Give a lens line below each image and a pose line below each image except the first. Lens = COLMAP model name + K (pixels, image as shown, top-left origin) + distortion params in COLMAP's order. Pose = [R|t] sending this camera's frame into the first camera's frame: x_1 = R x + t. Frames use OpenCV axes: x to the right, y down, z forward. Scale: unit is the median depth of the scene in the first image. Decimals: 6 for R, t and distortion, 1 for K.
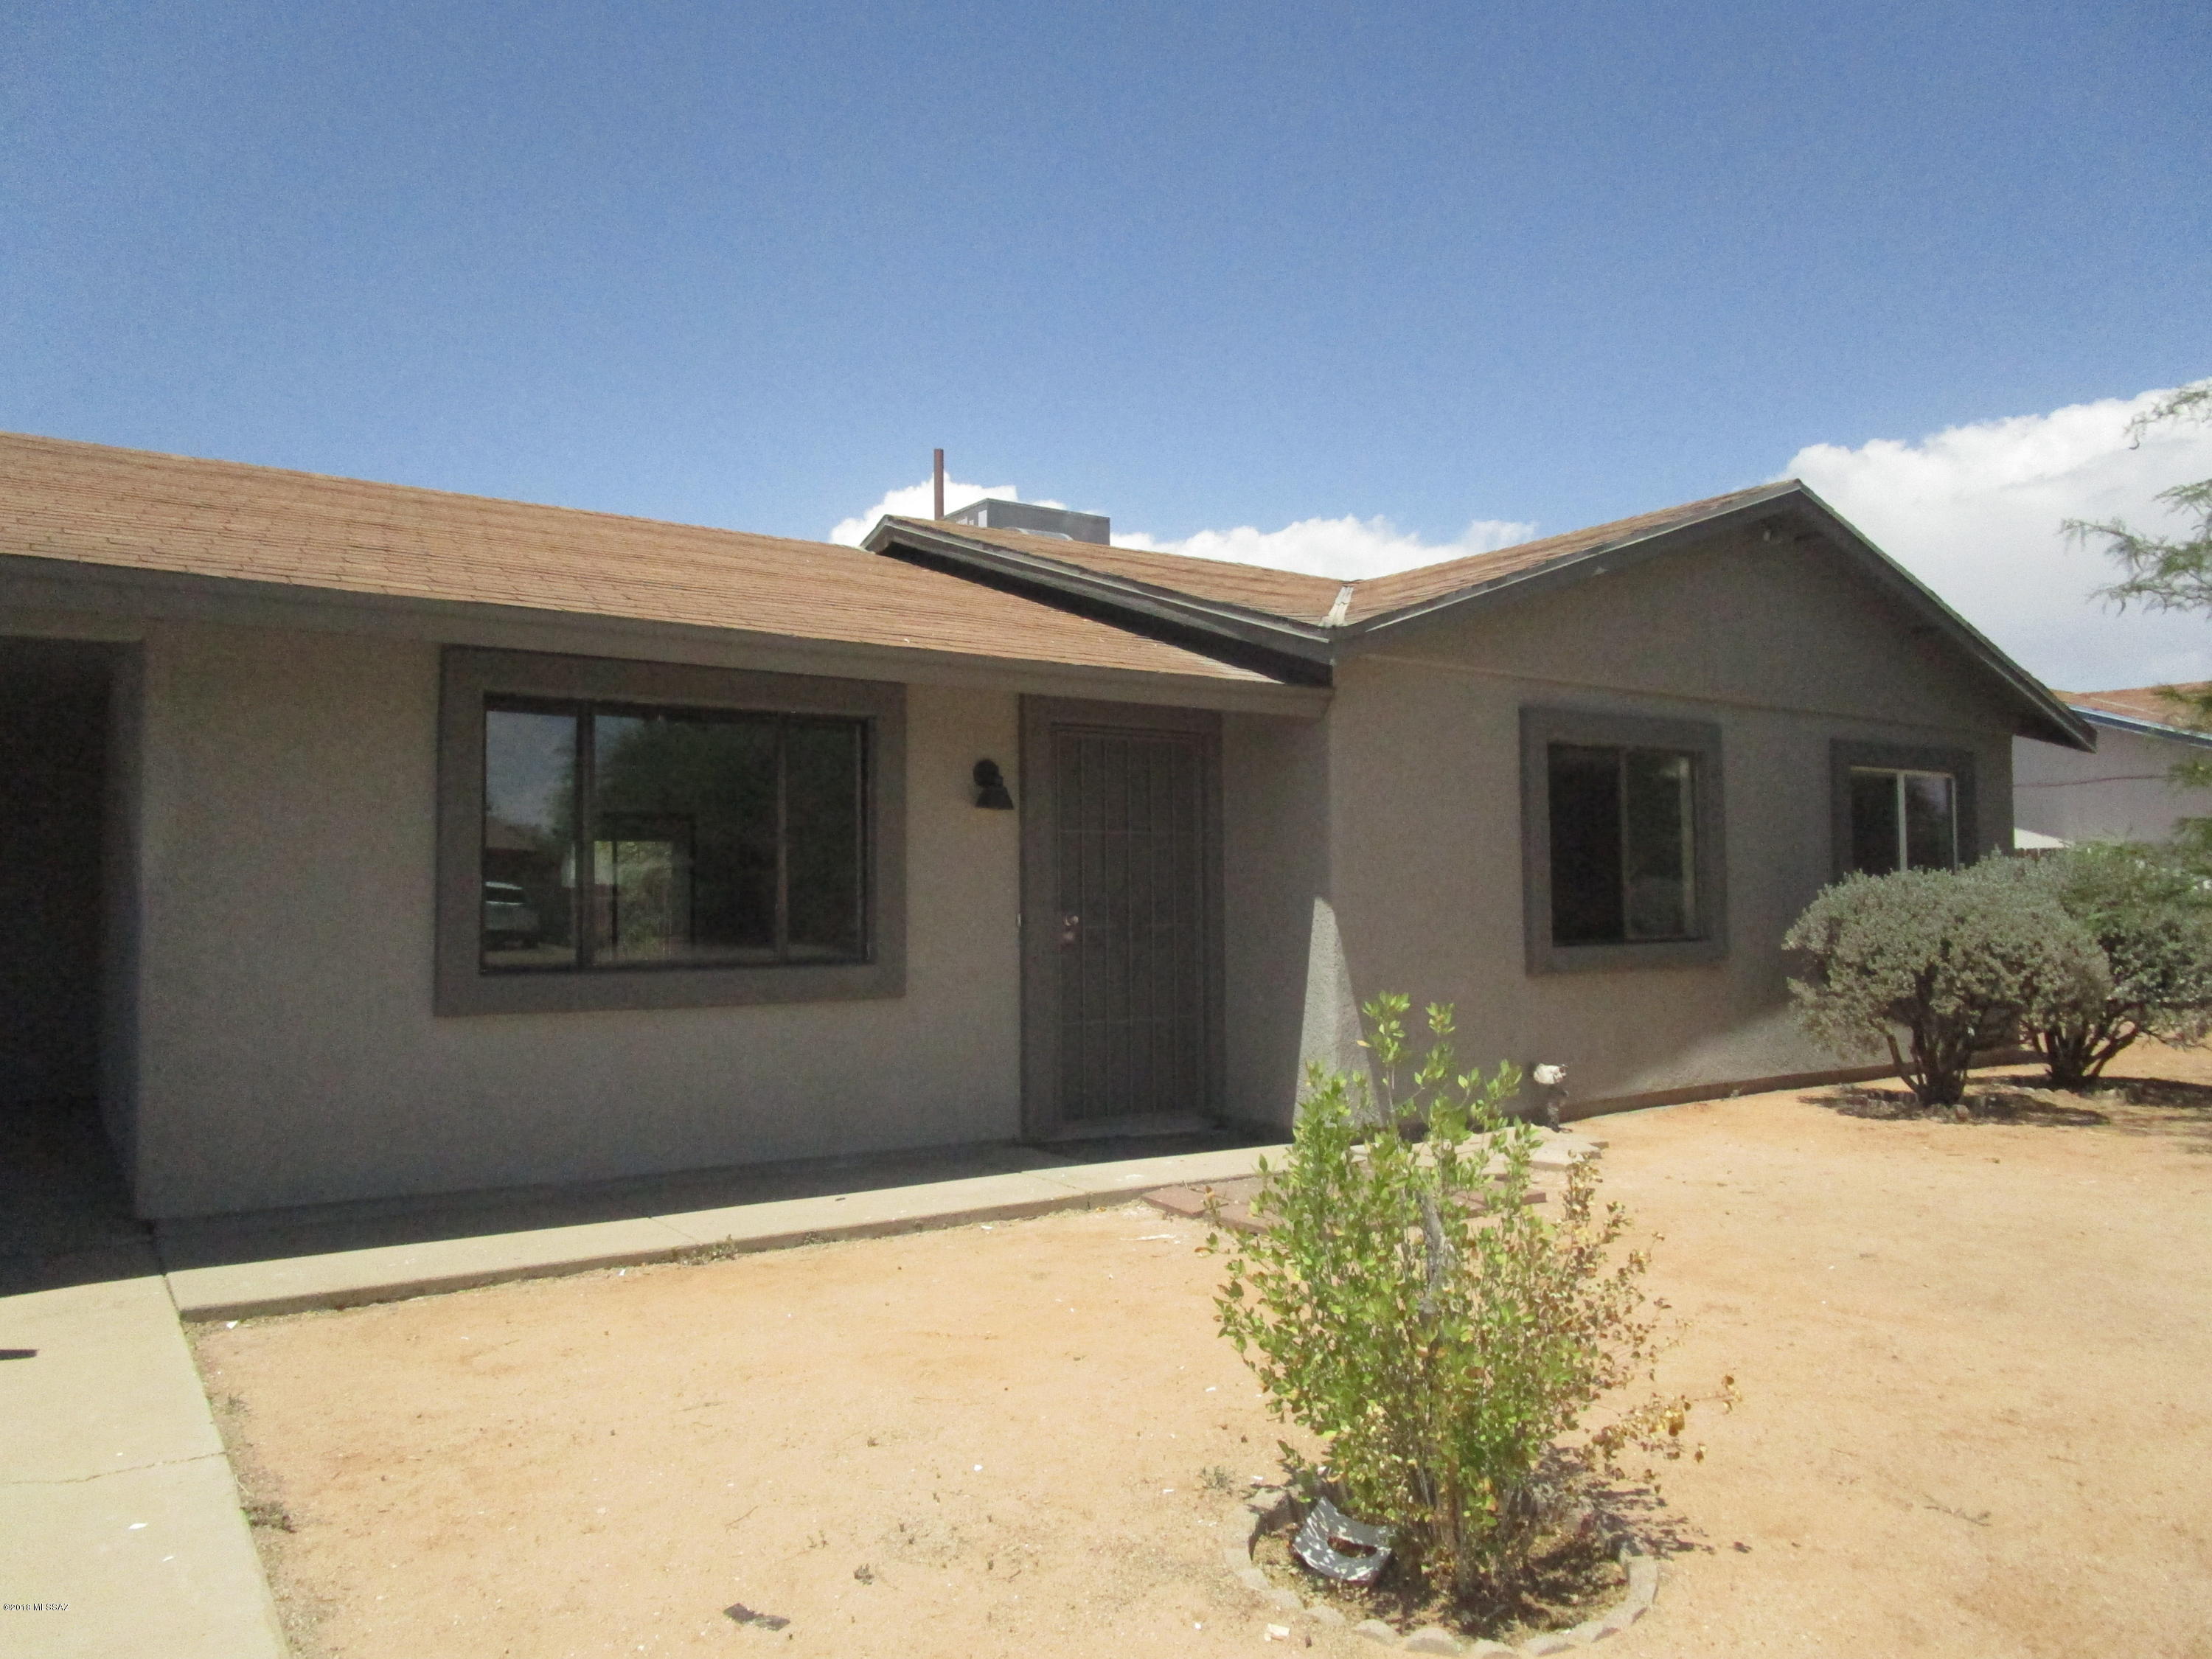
lens RADIAL K [[1612.7, 0, 1109.1], [0, 1612.7, 837.4], [0, 0, 1]] dist [-0.022473, 0.012740]
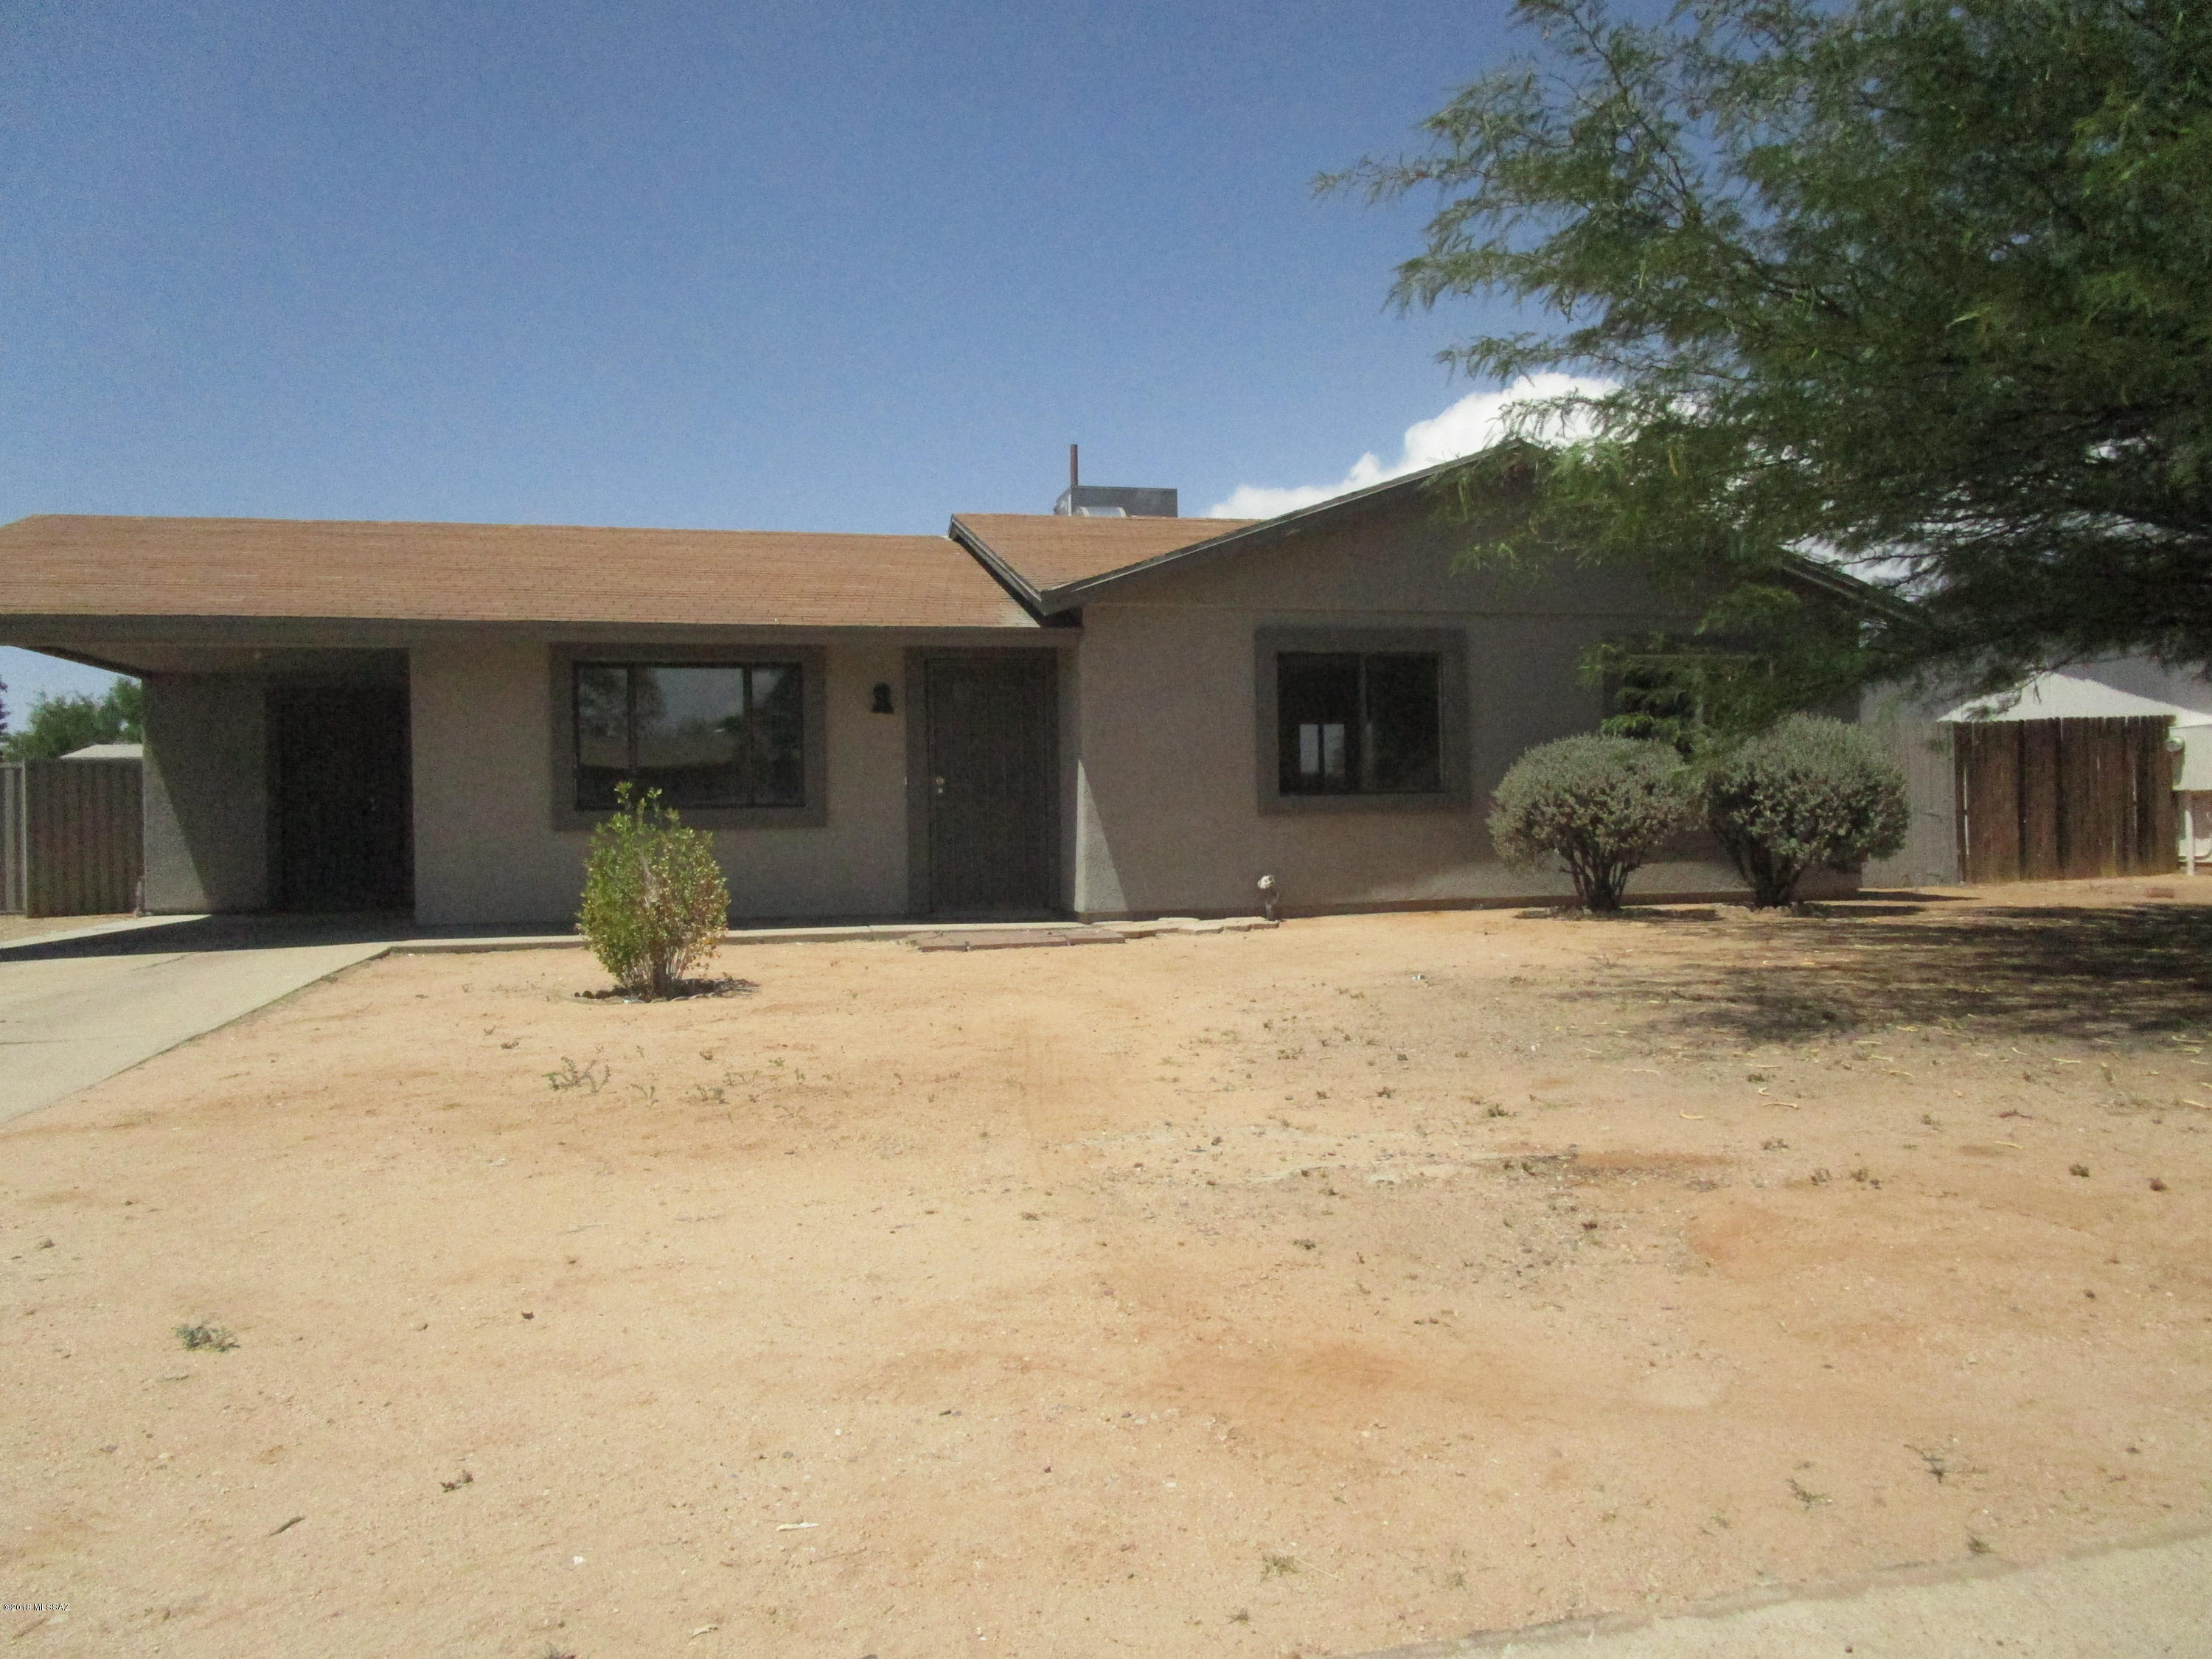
lens RADIAL K [[1612.7, 0, 1101.5], [0, 1612.7, 825.7], [0, 0, 1]] dist [-0.022473, 0.012740]
pose [[0.924497, -0.010422, -0.381047, 0.691650], [0.027578, 0.998835, 0.039592, 0.034431], [0.380190, -0.047111, 0.923708, -0.401297]]
